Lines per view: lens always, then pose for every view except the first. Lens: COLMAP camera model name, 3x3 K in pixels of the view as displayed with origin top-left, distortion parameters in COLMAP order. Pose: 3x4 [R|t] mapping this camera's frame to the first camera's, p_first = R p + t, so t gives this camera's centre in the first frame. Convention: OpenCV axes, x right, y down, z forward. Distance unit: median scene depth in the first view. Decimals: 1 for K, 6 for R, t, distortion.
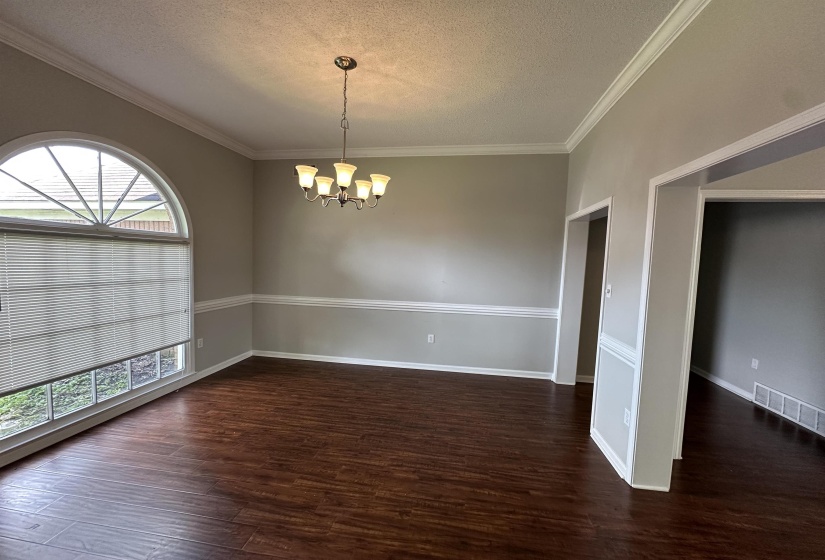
lens RADIAL K [[329.3, 0, 411.6], [0, 329.3, 283.6], [0, 0, 1]] dist [-0.003062, 0.000713]
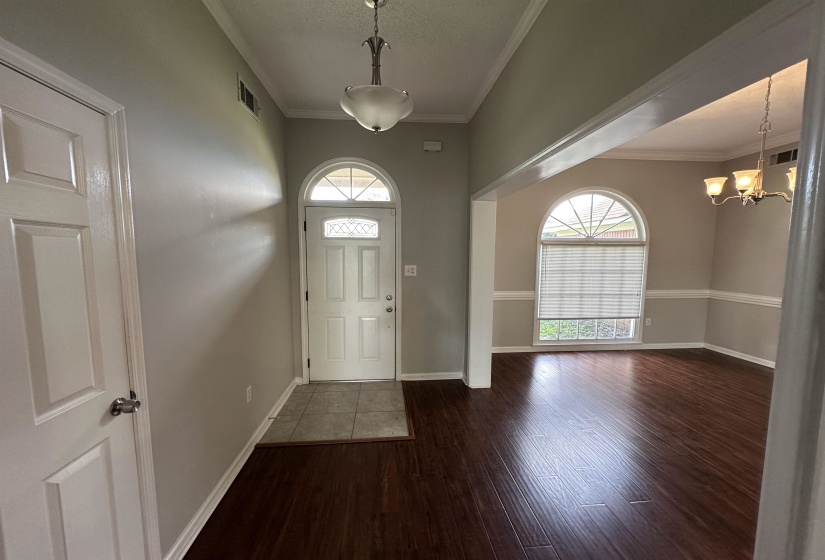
lens RADIAL K [[329.3, 0, 416.0], [0, 329.3, 281.4], [0, 0, 1]] dist [-0.003062, 0.000713]
pose [[0.253094, 0.056479, -0.965792, 0.427765], [-0.068037, 0.996862, 0.040466, 0.038196], [0.965046, 0.055468, 0.256142, -0.257883]]
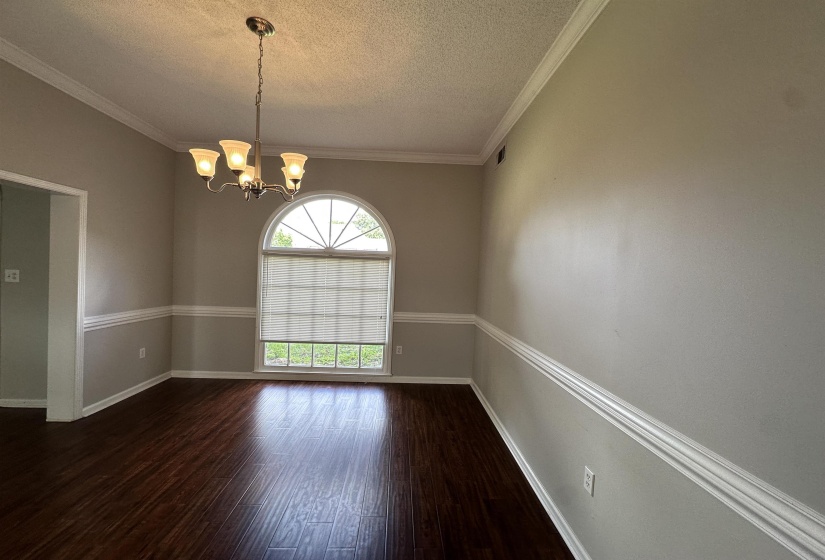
lens RADIAL K [[329.3, 0, 406.5], [0, 329.3, 278.3], [0, 0, 1]] dist [-0.003062, 0.000713]
pose [[0.194786, -0.000003, -0.980846, 0.506523], [-0.102907, 0.994481, -0.020440, -0.042504], [0.975433, 0.104918, 0.193710, 0.929097]]
